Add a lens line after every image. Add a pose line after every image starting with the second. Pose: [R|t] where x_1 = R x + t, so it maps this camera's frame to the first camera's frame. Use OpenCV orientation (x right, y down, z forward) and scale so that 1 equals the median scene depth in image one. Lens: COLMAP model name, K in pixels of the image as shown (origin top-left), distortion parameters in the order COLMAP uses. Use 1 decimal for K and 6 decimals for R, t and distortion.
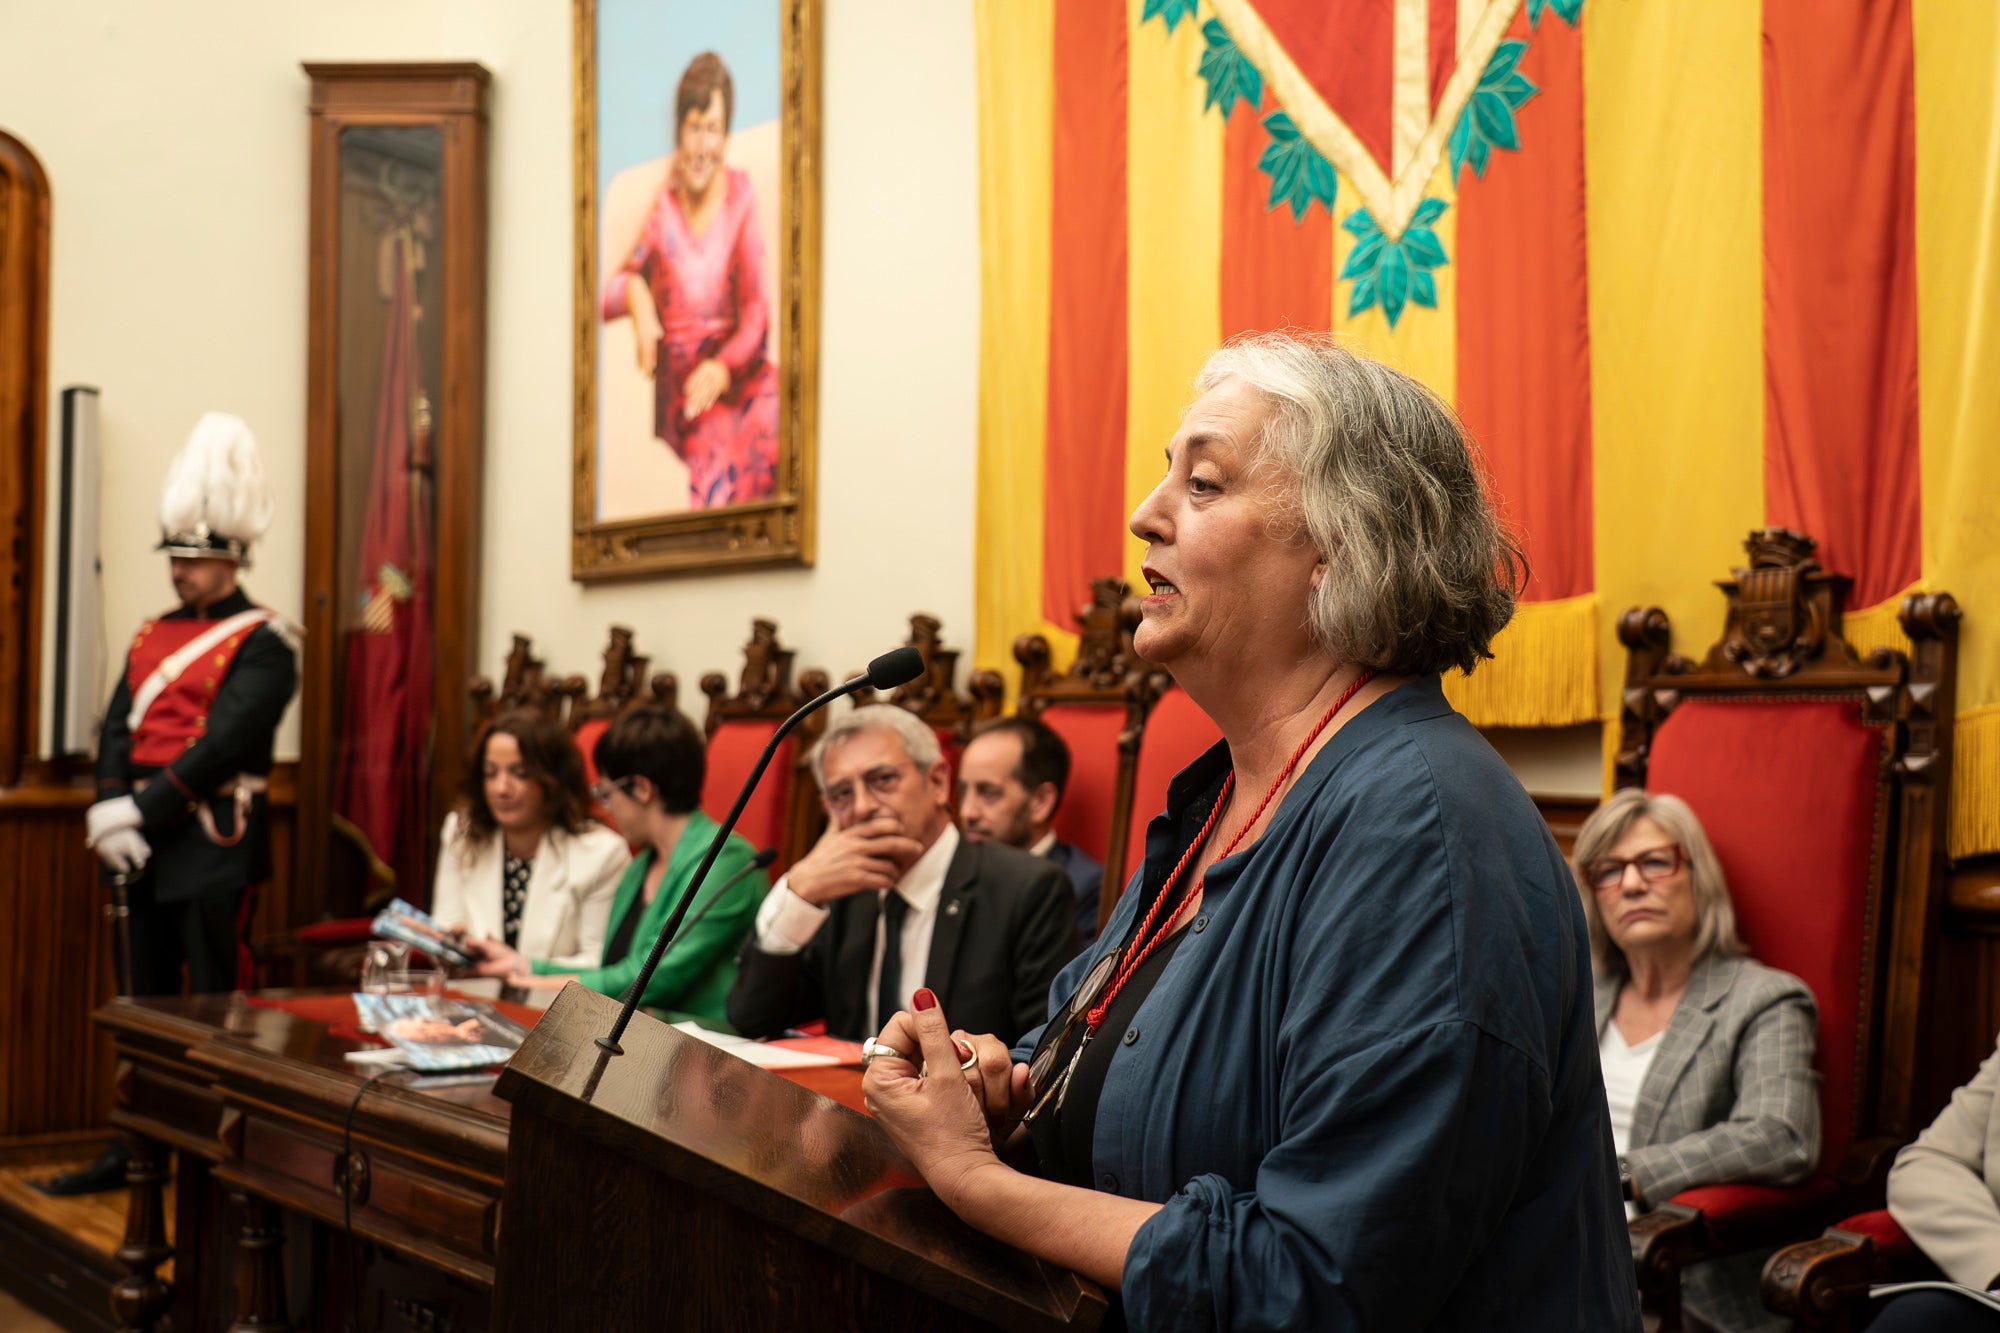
lens RADIAL K [[2491.6, 0, 1027.0], [0, 2491.6, 692.0], [0, 0, 1]] dist [0.065987, -0.028085]
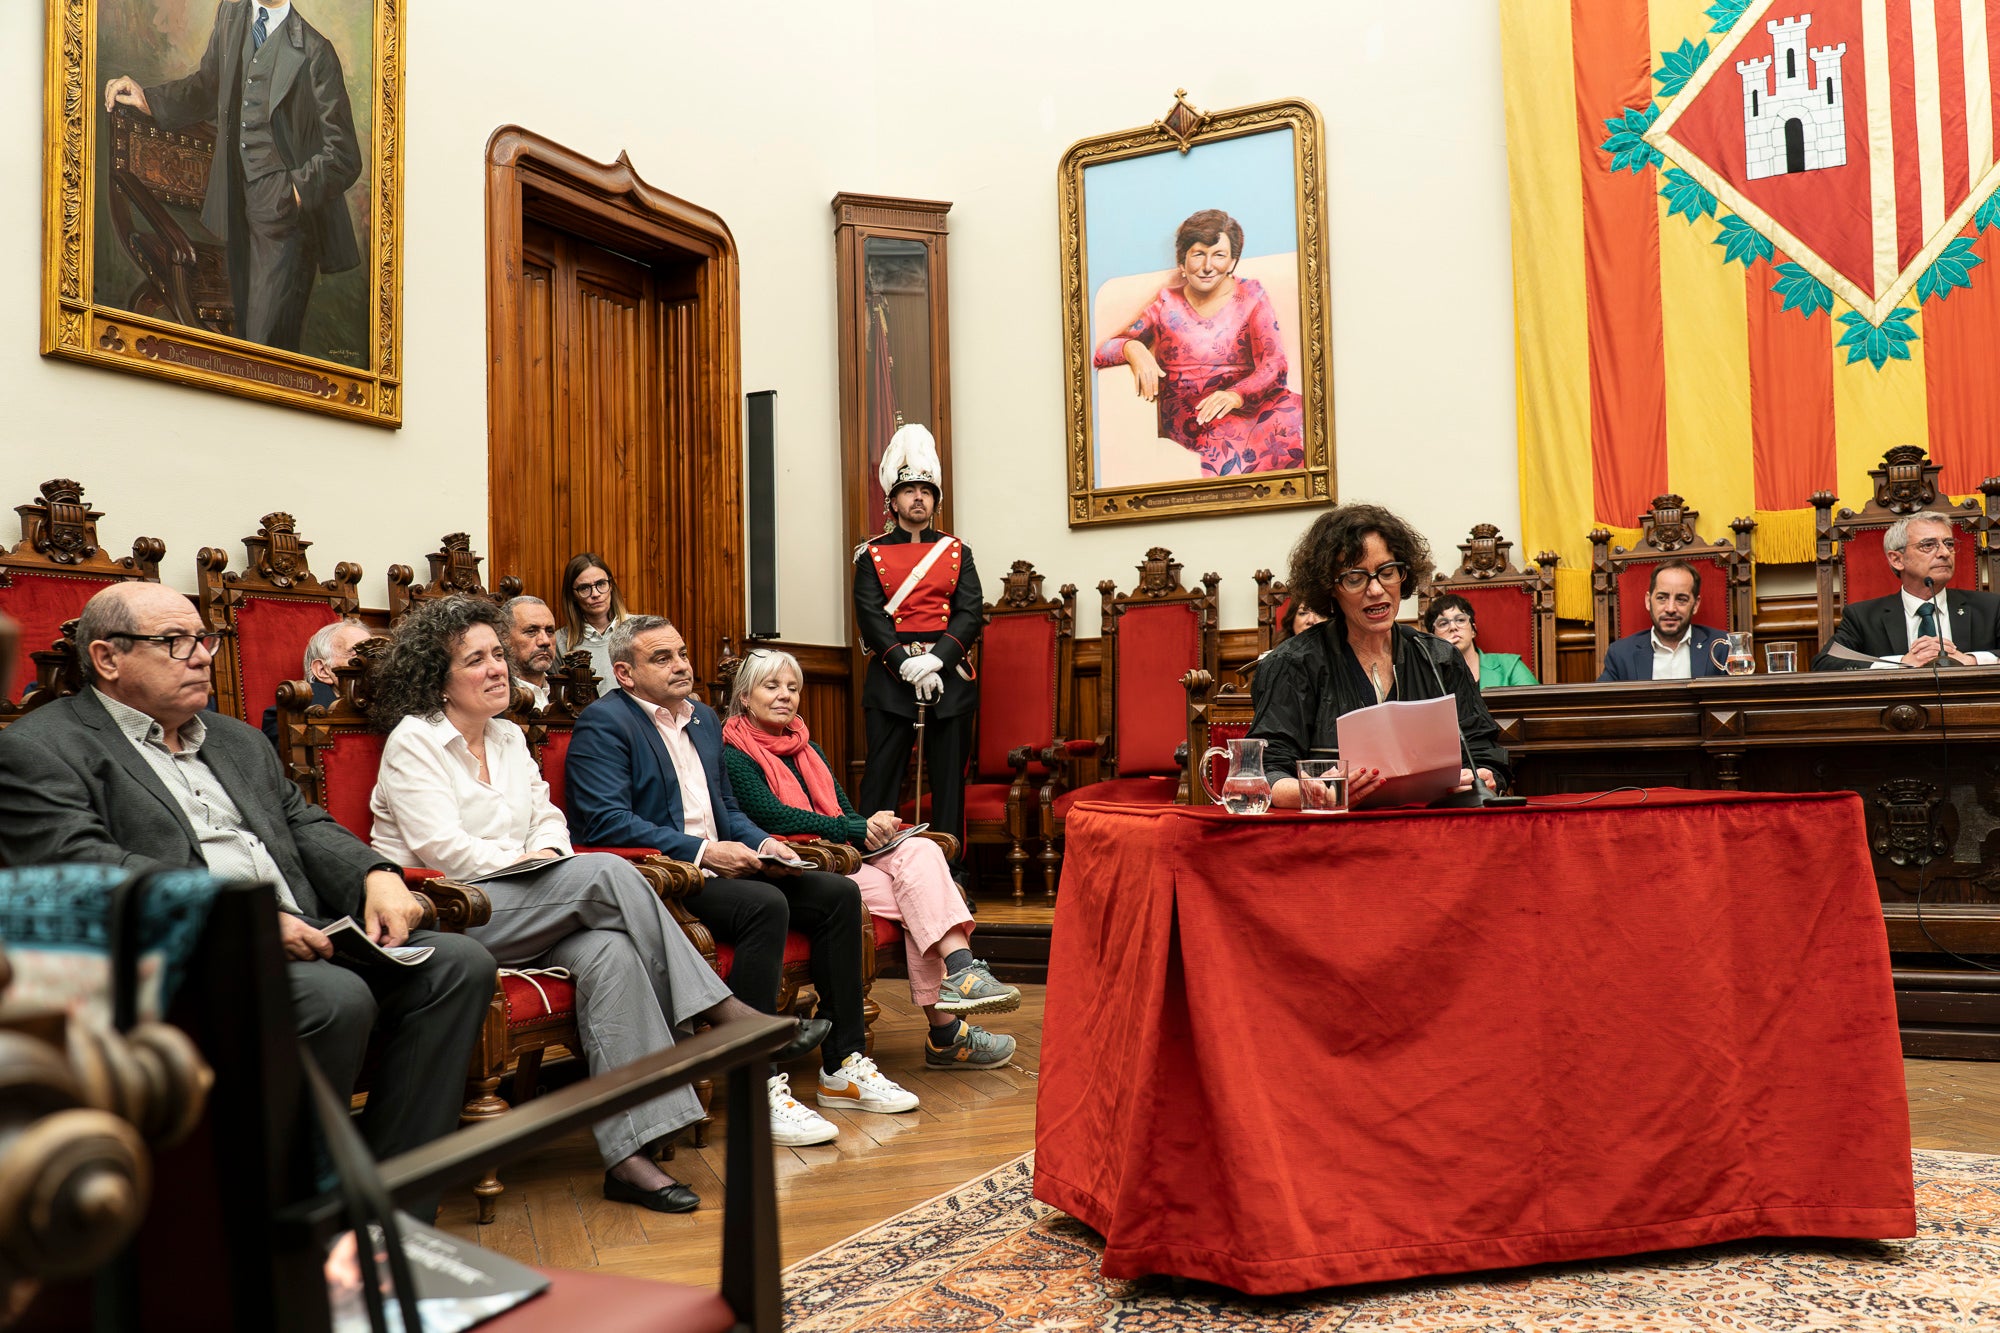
lens RADIAL K [[1771.8, 0, 1004.5], [0, 1771.8, 674.5], [0, 0, 1]] dist [0.015633, -0.008187]
pose [[0.894869, -0.015970, 0.446043, -0.935119], [0.030689, 0.999196, -0.025795, 0.101076], [-0.445273, 0.036771, 0.894640, -0.002956]]
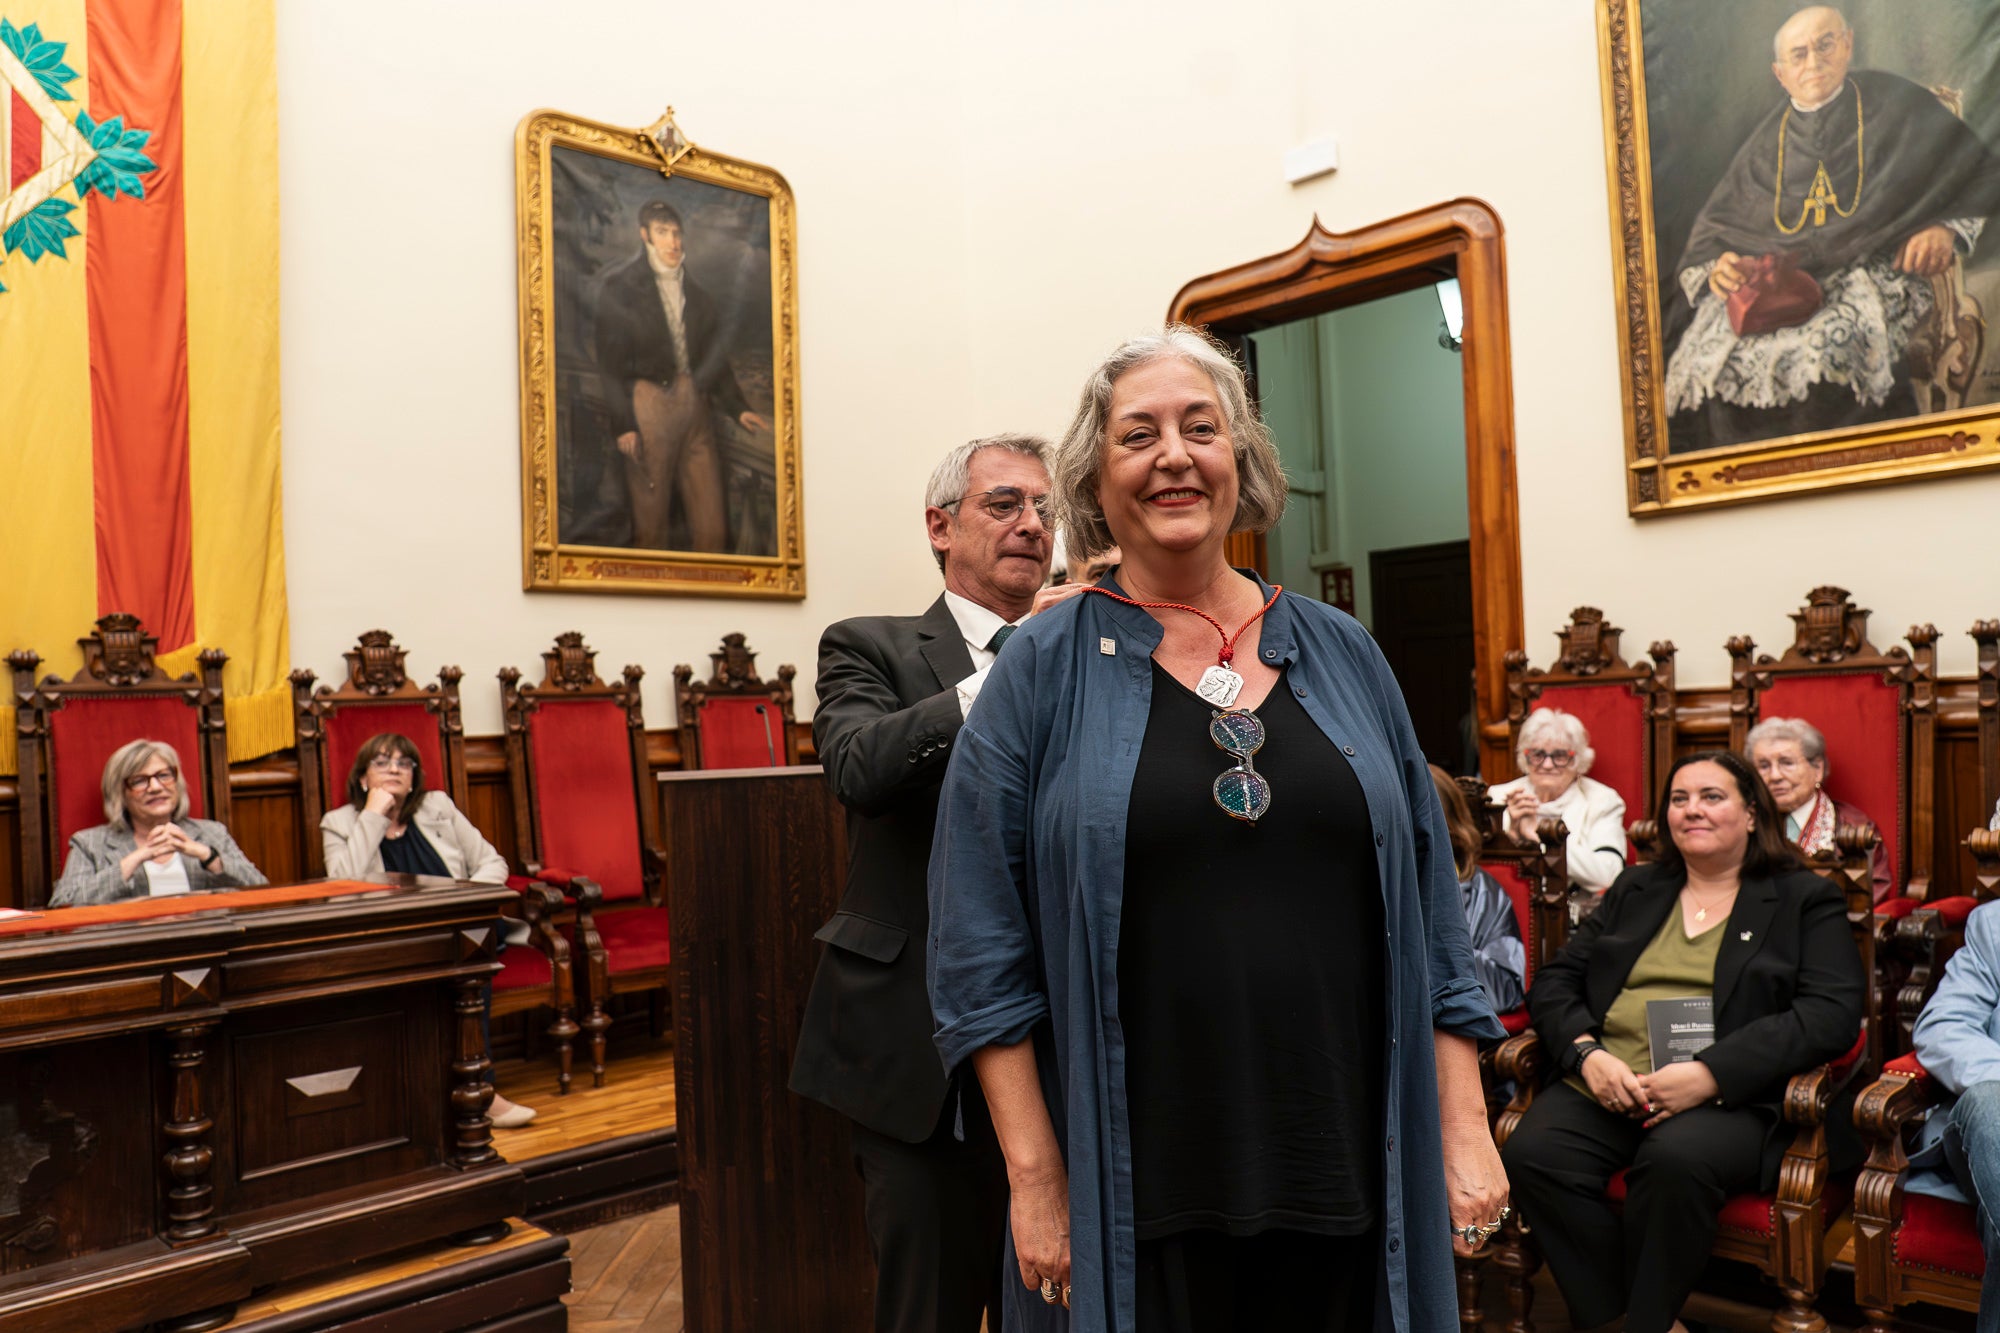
lens RADIAL K [[1528.0, 0, 992.9], [0, 1528.0, 695.5], [0, 0, 1]] dist [-0.029823, 0.031904]
pose [[-0.101789, 0.009272, 0.994763, -0.677871], [0.021944, 0.999734, -0.007072, 0.017645], [-0.994564, 0.021110, -0.101965, 0.282044]]
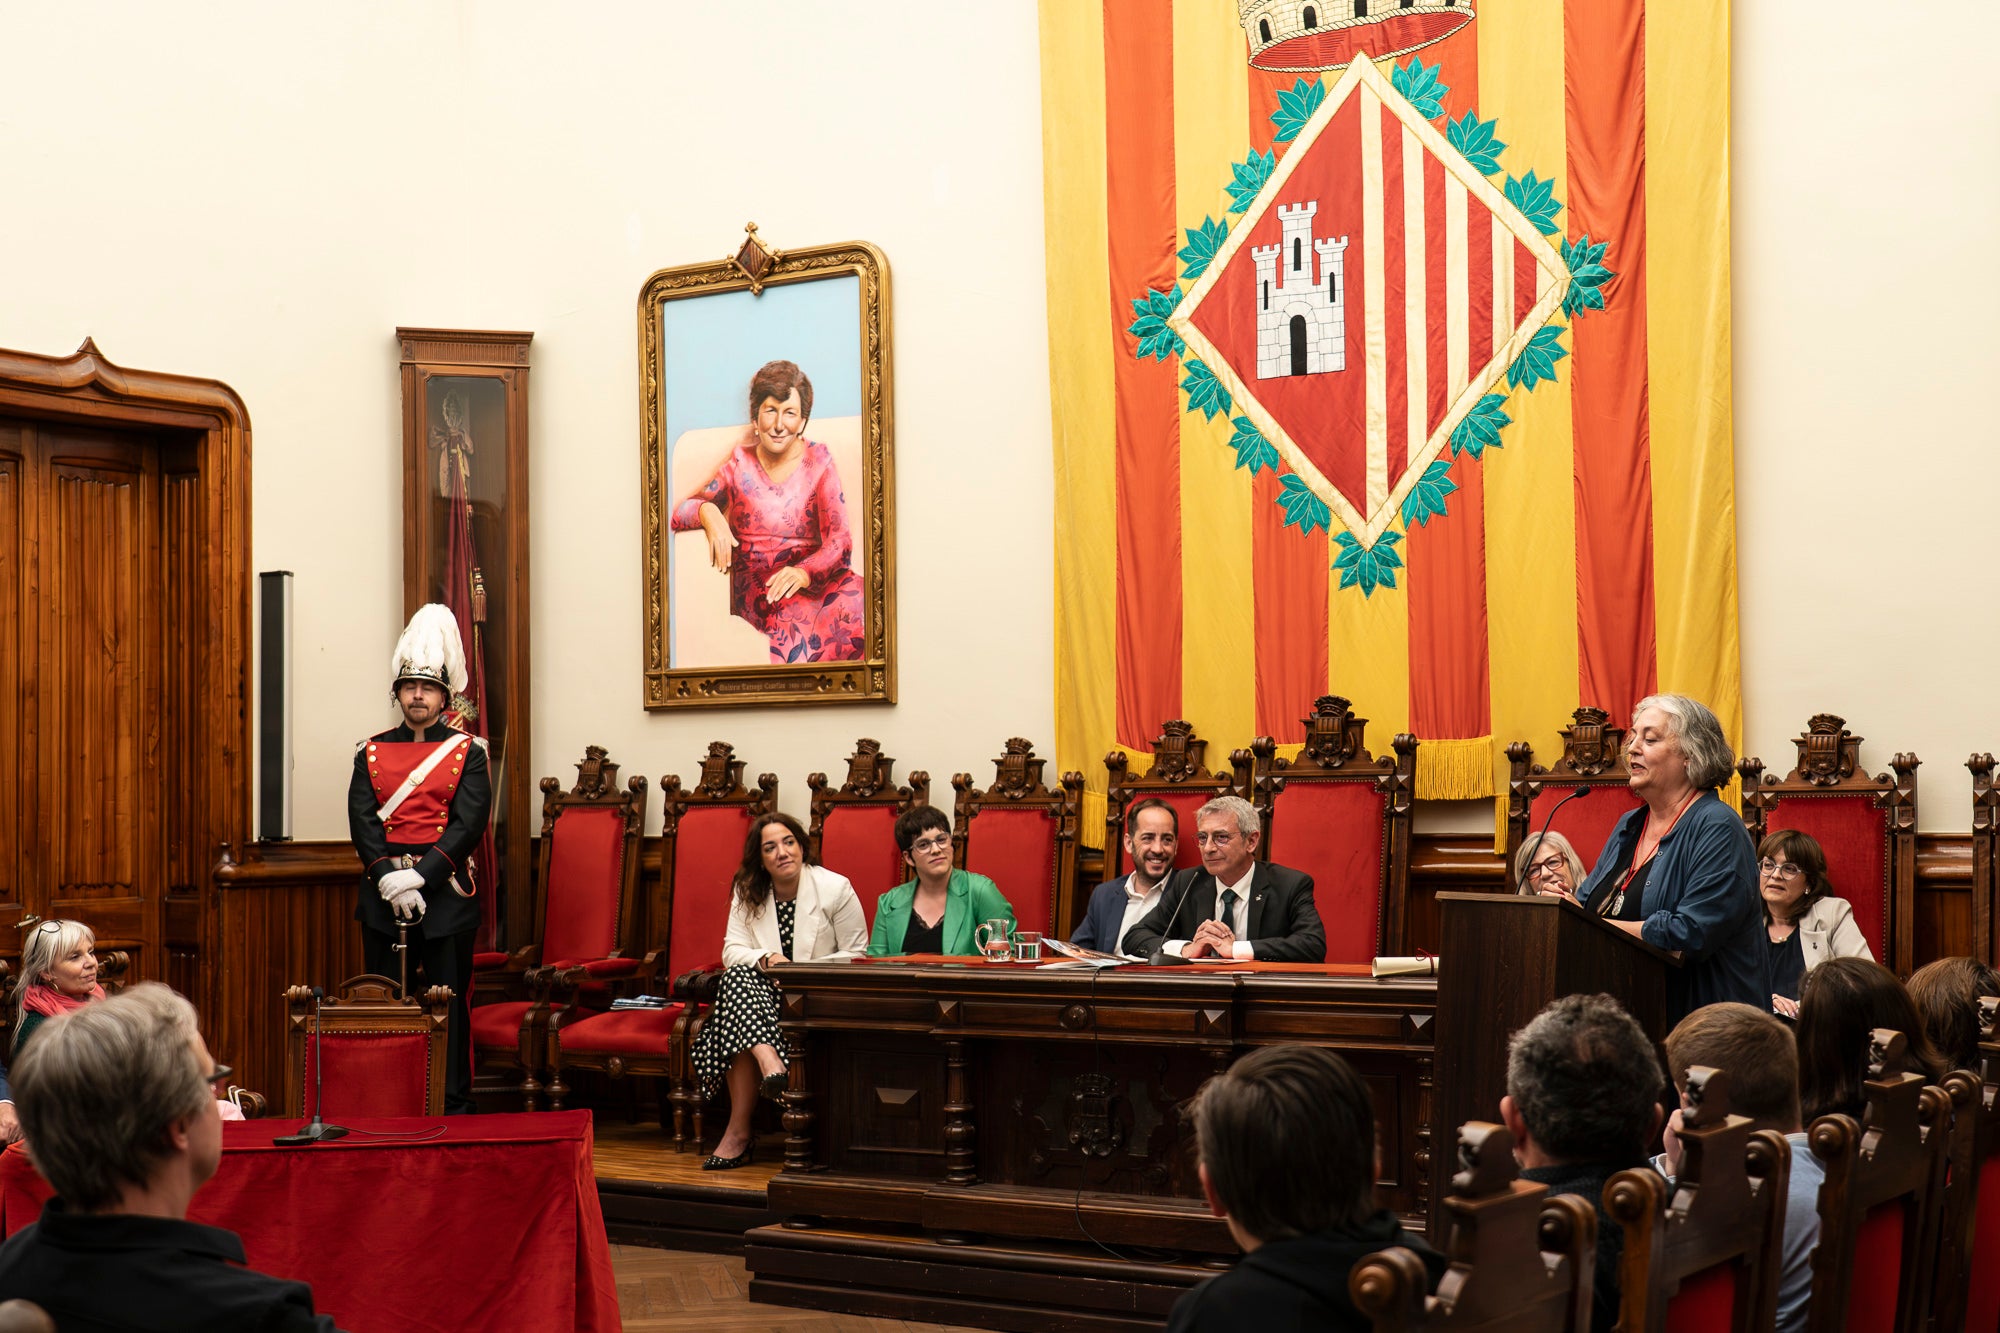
lens RADIAL K [[2942.0, 0, 1038.2], [0, 2942.0, 732.7], [0, 0, 1]] dist [0.074886, -0.003502]
pose [[0.943737, -0.014361, 0.330384, -0.671721], [0.016284, 0.999863, -0.003056, -0.028966], [-0.330295, 0.008264, 0.943842, -0.845300]]
